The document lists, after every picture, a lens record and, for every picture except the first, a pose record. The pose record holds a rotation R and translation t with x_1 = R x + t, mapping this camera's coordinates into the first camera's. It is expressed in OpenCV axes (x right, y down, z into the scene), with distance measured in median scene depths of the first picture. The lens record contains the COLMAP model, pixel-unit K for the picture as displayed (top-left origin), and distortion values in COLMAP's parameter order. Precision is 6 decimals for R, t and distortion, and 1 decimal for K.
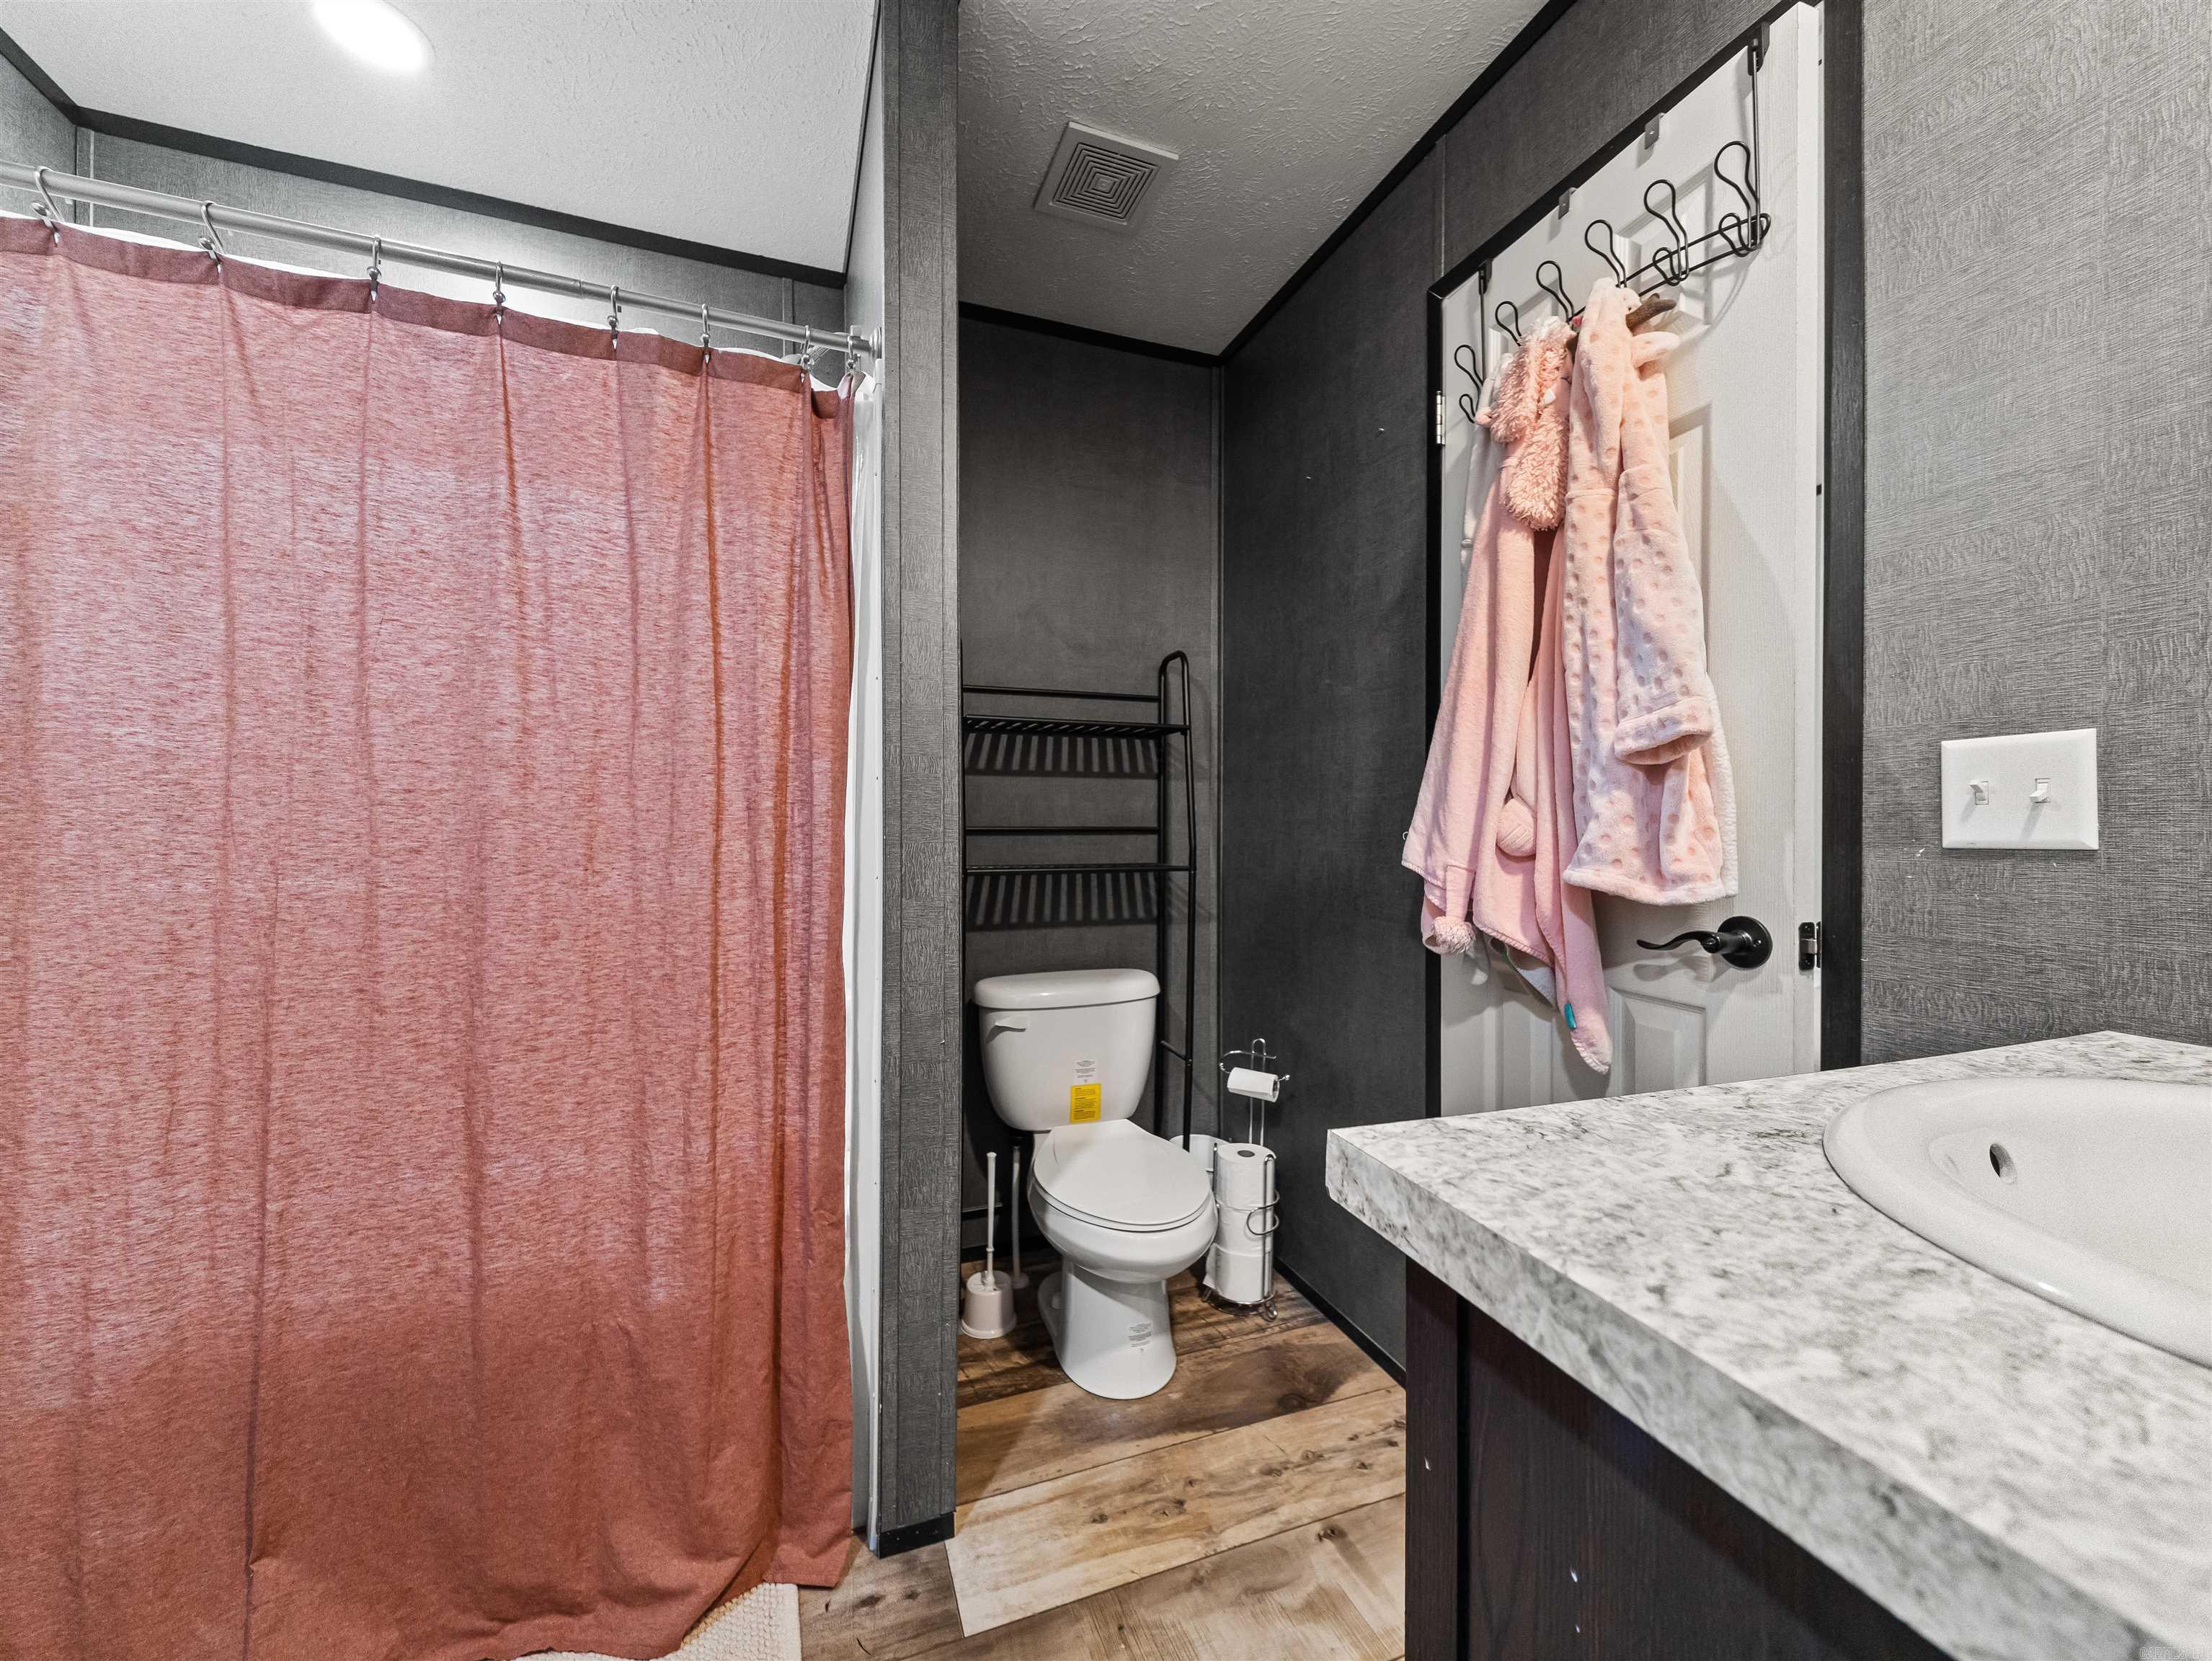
lens RADIAL K [[863.5, 0, 1111.2], [0, 863.5, 806.5], [0, 0, 1]] dist [0.026294, -0.011454]
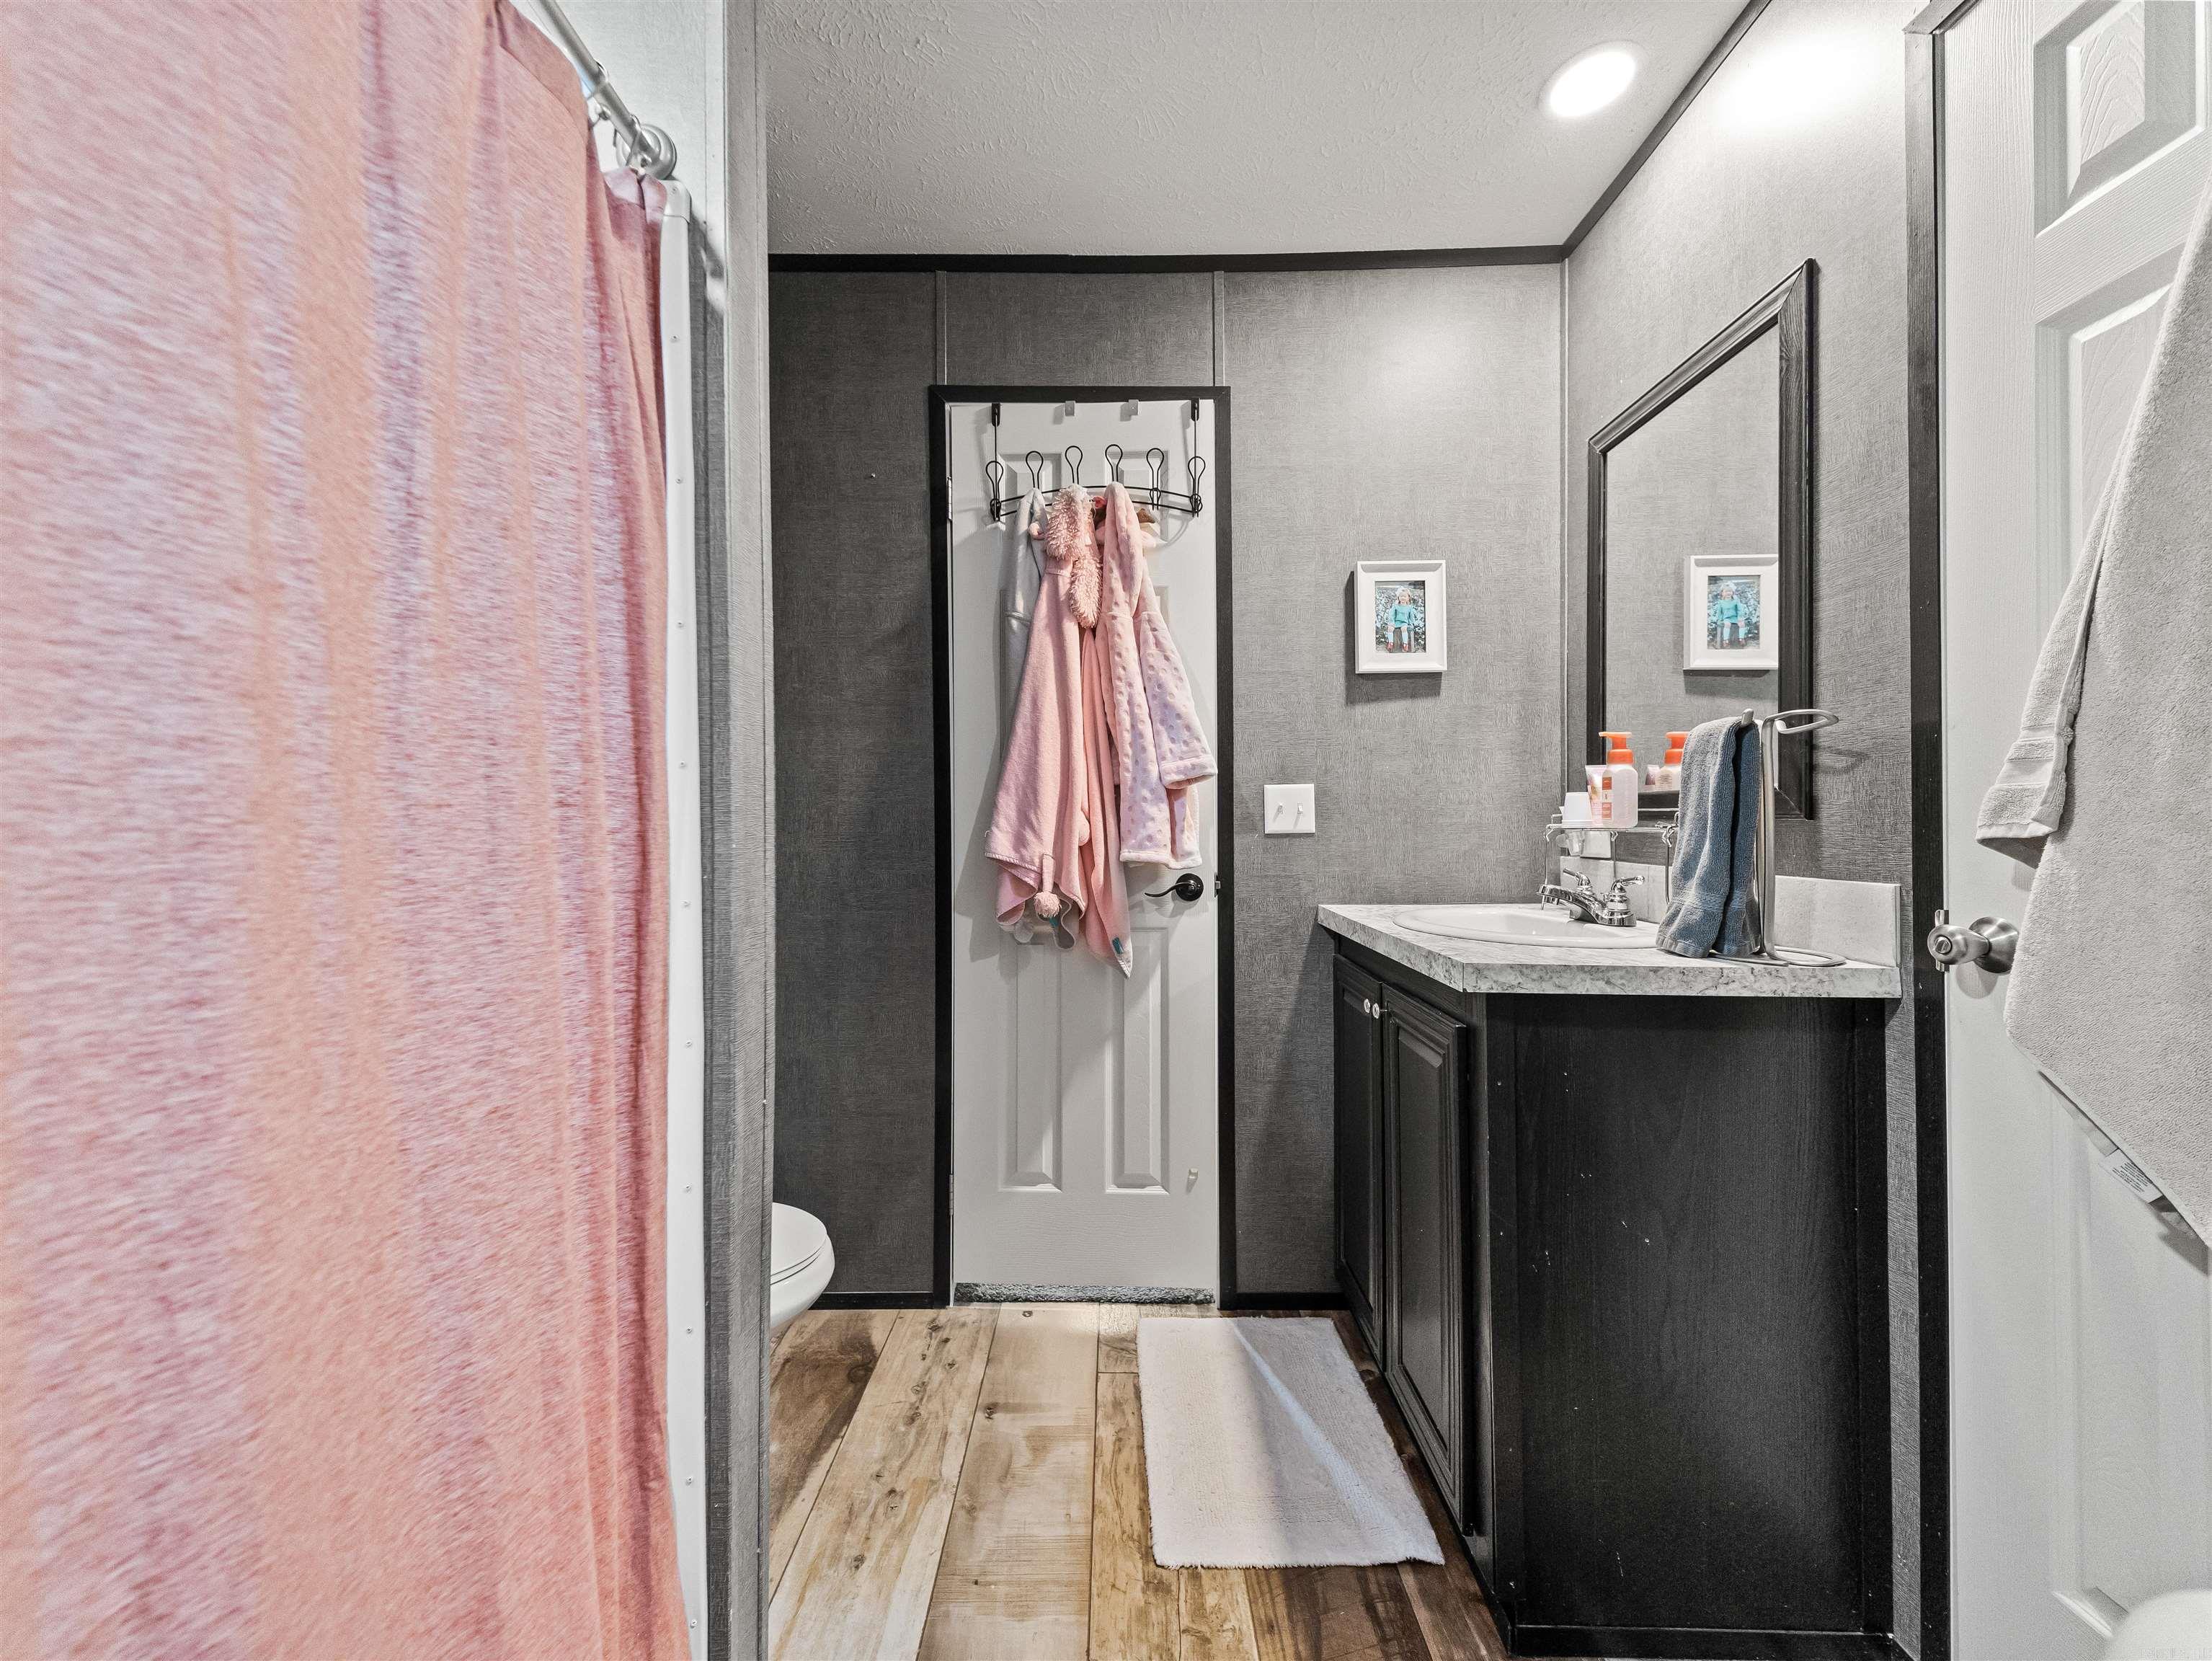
lens RADIAL K [[856.0, 0, 1115.9], [0, 856.0, 795.6], [0, 0, 1]] dist [0.038532, -0.018175]
pose [[0.345767, 0.026063, 0.937958, -0.935852], [-0.014342, 0.999644, -0.022490, 0.004594], [-0.938211, -0.005676, 0.346018, 0.474020]]
